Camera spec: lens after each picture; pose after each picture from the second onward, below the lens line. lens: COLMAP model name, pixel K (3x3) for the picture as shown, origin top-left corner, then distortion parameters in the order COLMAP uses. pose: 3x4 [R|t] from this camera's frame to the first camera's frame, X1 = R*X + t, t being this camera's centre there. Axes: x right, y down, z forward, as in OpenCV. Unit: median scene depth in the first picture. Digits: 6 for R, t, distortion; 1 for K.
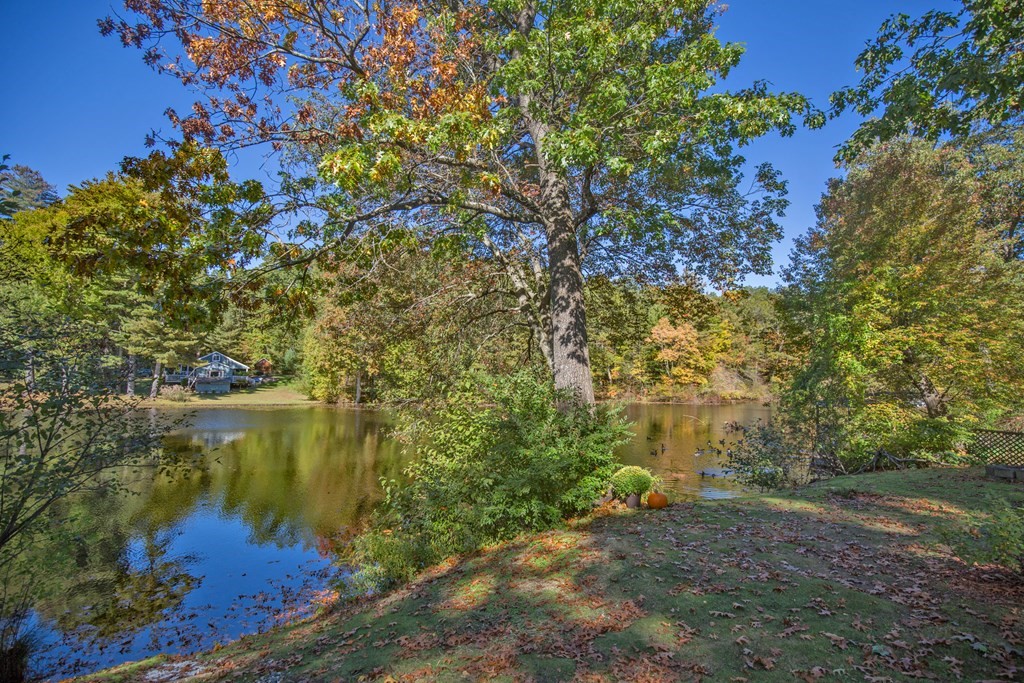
lens RADIAL K [[474.7, 0, 517.0], [0, 474.7, 349.7], [0, 0, 1]] dist [-0.031066, 0.007704]
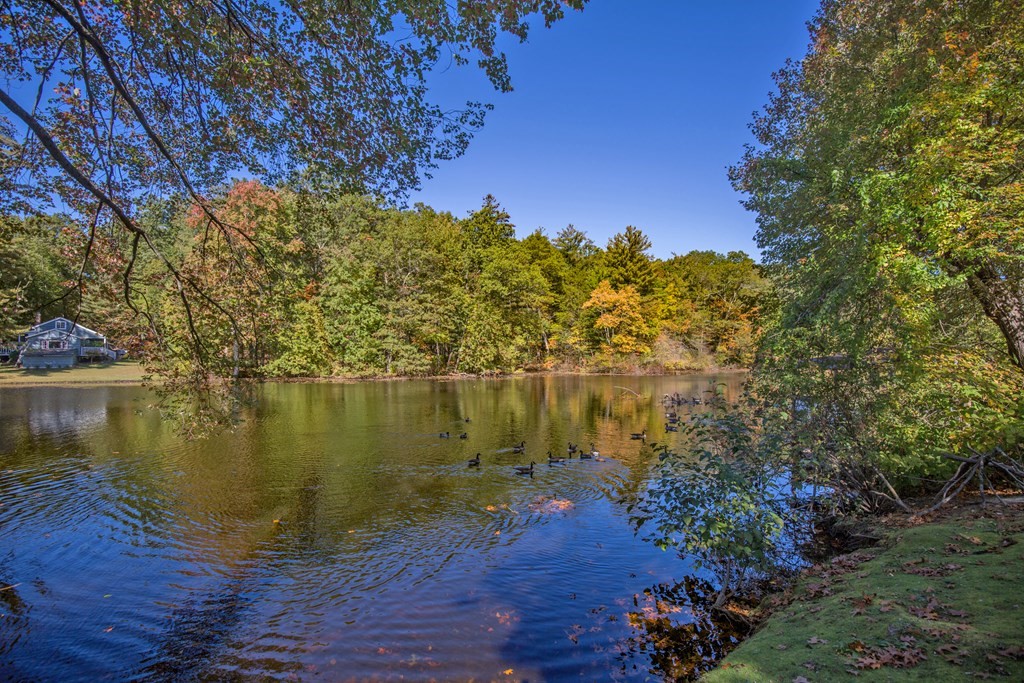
lens RADIAL K [[474.7, 0, 517.0], [0, 474.7, 349.7], [0, 0, 1]] dist [-0.031066, 0.007704]
pose [[0.995162, -0.007231, 0.097980, 0.055499], [0.002111, 0.998631, 0.052257, 0.017165], [-0.098224, -0.051797, 0.993815, 0.113351]]
